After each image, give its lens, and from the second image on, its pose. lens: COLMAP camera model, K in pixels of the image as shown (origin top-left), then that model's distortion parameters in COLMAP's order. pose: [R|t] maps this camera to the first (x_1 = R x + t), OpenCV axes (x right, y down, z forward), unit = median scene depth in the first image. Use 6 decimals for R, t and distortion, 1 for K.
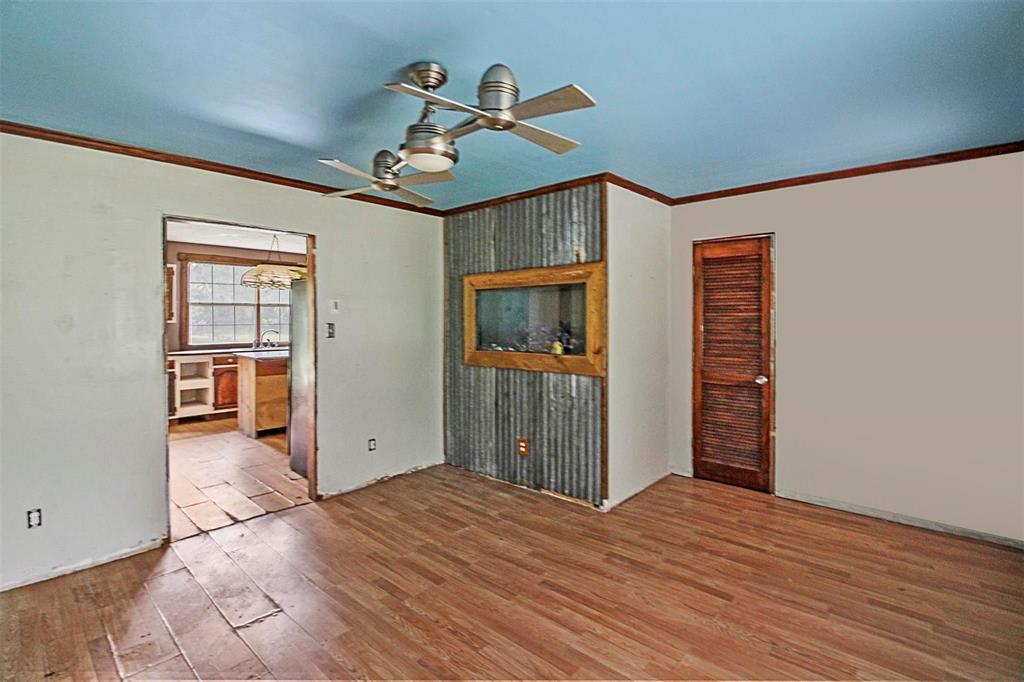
lens RADIAL K [[473.6, 0, 521.3], [0, 473.6, 323.6], [0, 0, 1]] dist [0.001476, -0.013237]
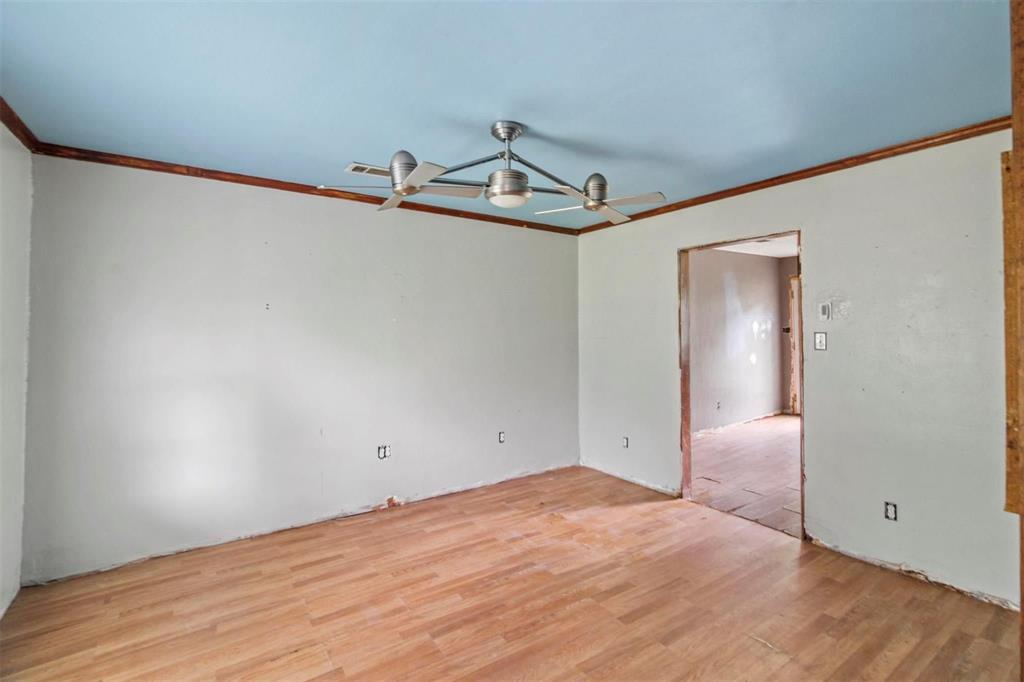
lens RADIAL K [[465.3, 0, 510.9], [0, 465.3, 316.1], [0, 0, 1]] dist [0.001565, 0.000182]
pose [[-0.226882, -0.017693, -0.973762, 0.518030], [-0.008089, 0.999835, -0.016282, -0.011211], [0.973889, 0.004183, -0.226987, 0.683763]]
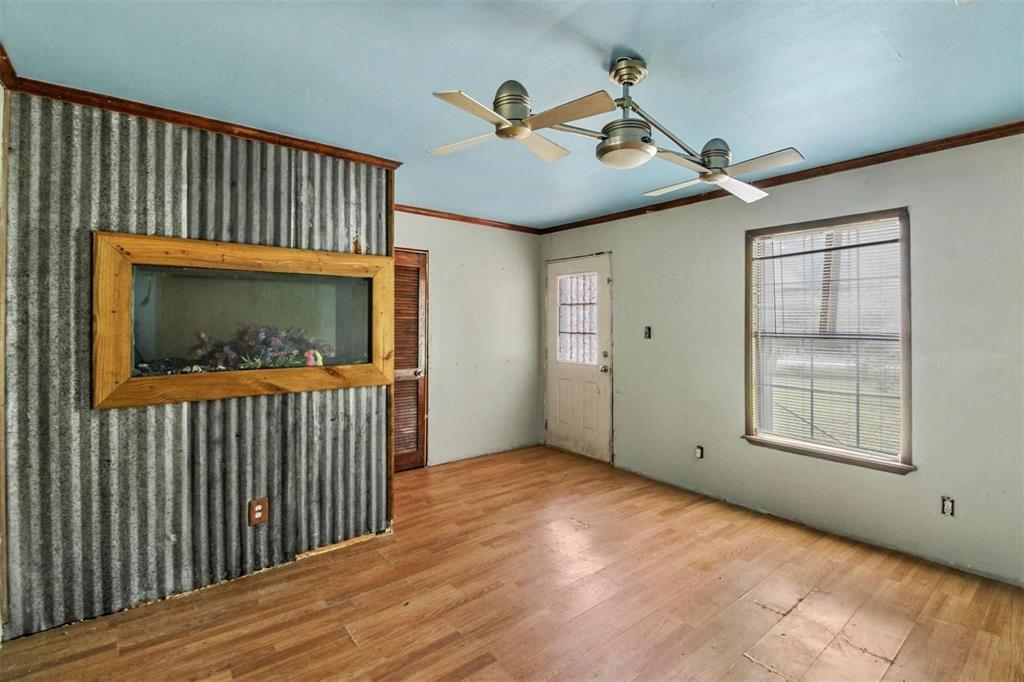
lens RADIAL K [[473.6, 0, 521.3], [0, 473.6, 323.6], [0, 0, 1]] dist [0.001476, -0.013237]
pose [[0.170092, 0.003471, 0.985422, -0.635774], [0.009628, 0.999940, -0.005184, 0.003429], [-0.985381, 0.010369, 0.170048, 0.560082]]
